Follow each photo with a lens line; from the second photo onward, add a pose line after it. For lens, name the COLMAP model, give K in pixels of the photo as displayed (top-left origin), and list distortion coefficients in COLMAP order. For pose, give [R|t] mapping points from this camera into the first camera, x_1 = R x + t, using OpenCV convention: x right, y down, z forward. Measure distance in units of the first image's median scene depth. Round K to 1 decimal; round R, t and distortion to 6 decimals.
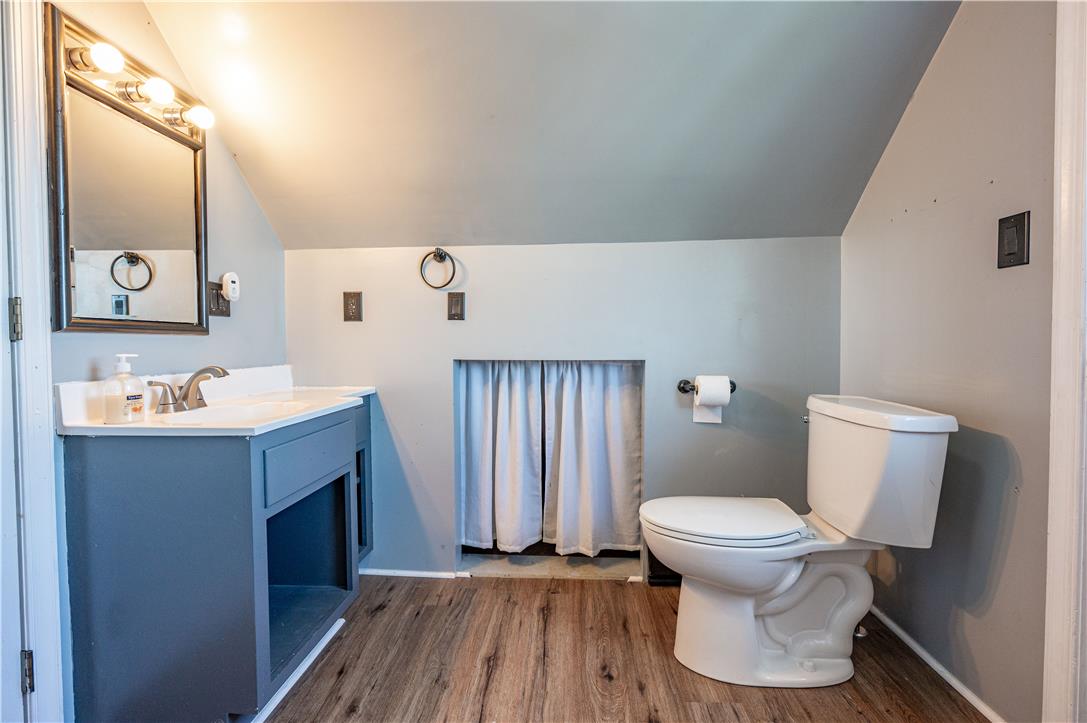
lens RADIAL K [[490.4, 0, 535.5], [0, 490.4, 355.8], [0, 0, 1]] dist [-0.001843, -0.000344]
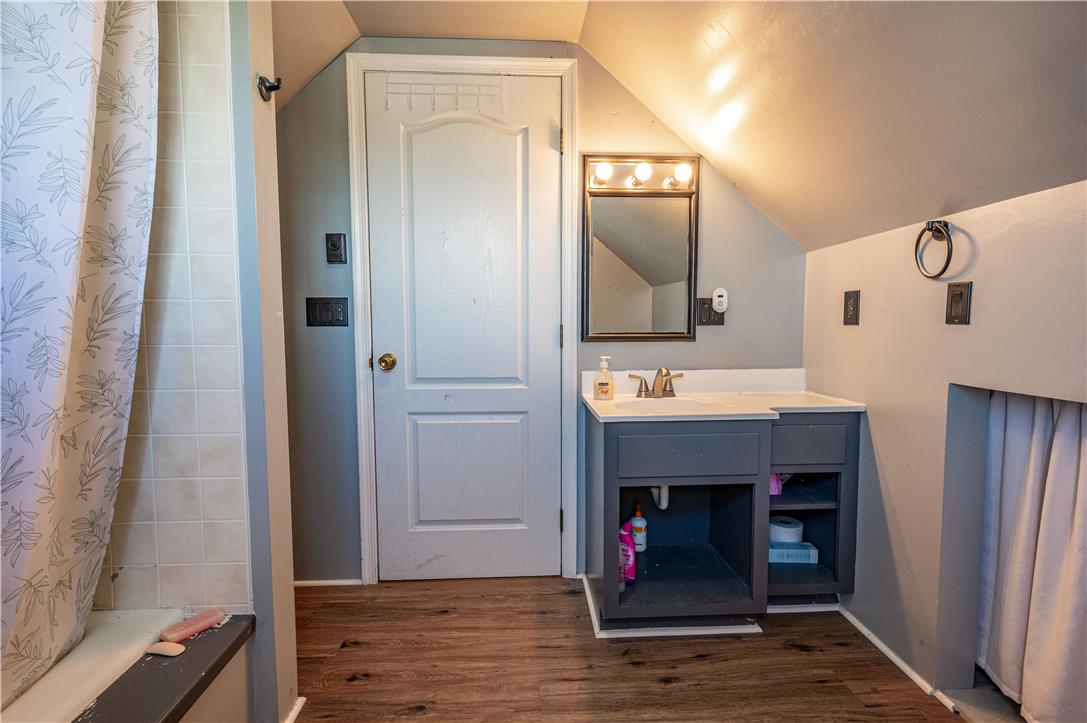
lens RADIAL K [[490.4, 0, 546.8], [0, 490.4, 357.0], [0, 0, 1]] dist [-0.001843, -0.000344]
pose [[0.123023, 0.068030, -0.990069, 0.471764], [-0.020863, 0.997604, 0.065956, -0.067858], [0.992185, 0.012541, 0.124147, 0.406164]]
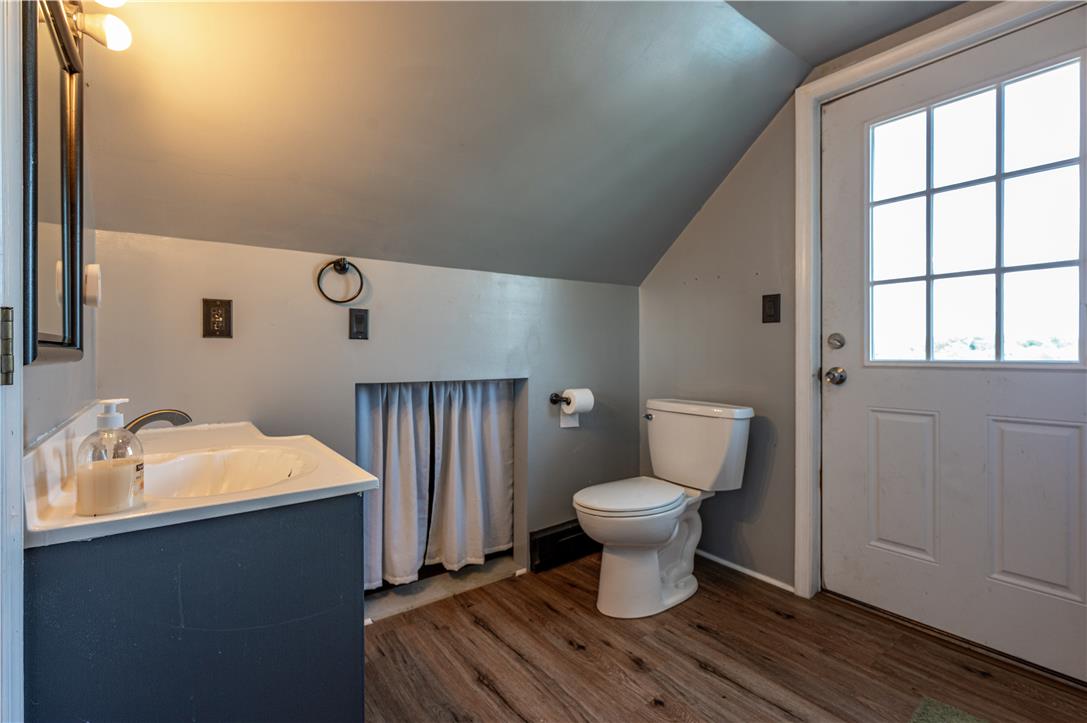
lens RADIAL K [[490.4, 0, 531.5], [0, 490.4, 359.3], [0, 0, 1]] dist [-0.001843, -0.000344]
pose [[0.762603, -0.004139, 0.646853, -0.552398], [0.013388, 0.999866, -0.009387, -0.026986], [-0.646728, 0.015819, 0.762557, 0.123289]]
